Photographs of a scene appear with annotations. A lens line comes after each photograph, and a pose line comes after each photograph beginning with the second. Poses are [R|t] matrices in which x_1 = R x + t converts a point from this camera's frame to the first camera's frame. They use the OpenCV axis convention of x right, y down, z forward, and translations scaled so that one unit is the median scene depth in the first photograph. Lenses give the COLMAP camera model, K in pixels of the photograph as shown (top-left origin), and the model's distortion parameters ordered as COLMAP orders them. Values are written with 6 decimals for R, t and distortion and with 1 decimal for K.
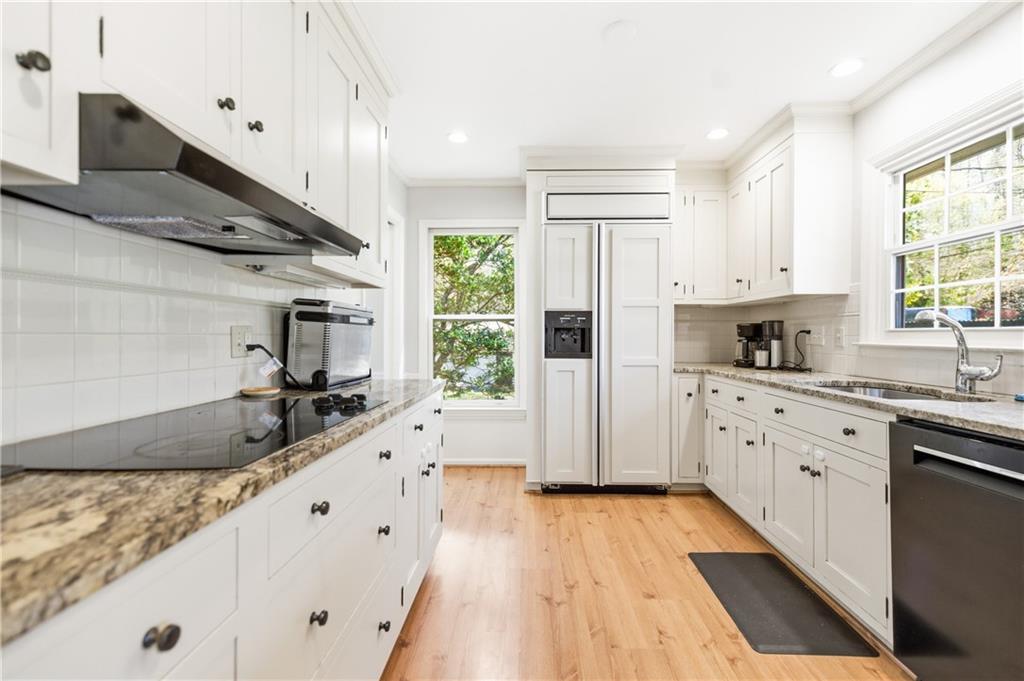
lens RADIAL K [[425.1, 0, 515.9], [0, 425.1, 336.2], [0, 0, 1]] dist [0.002068, -0.000209]
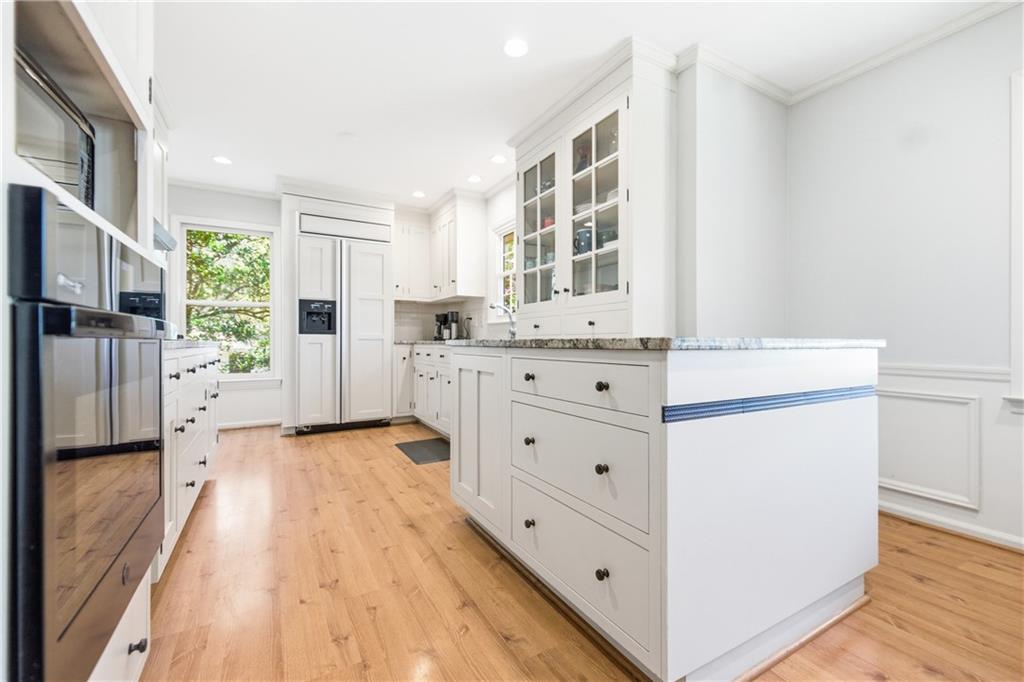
lens RADIAL K [[425.1, 0, 516.3], [0, 425.1, 339.9], [0, 0, 1]] dist [0.002068, -0.000209]
pose [[0.849833, -0.001169, 0.527050, -0.057358], [0.002474, 0.999995, -0.001771, 0.075379], [-0.527046, 0.002809, 0.849832, -0.523226]]
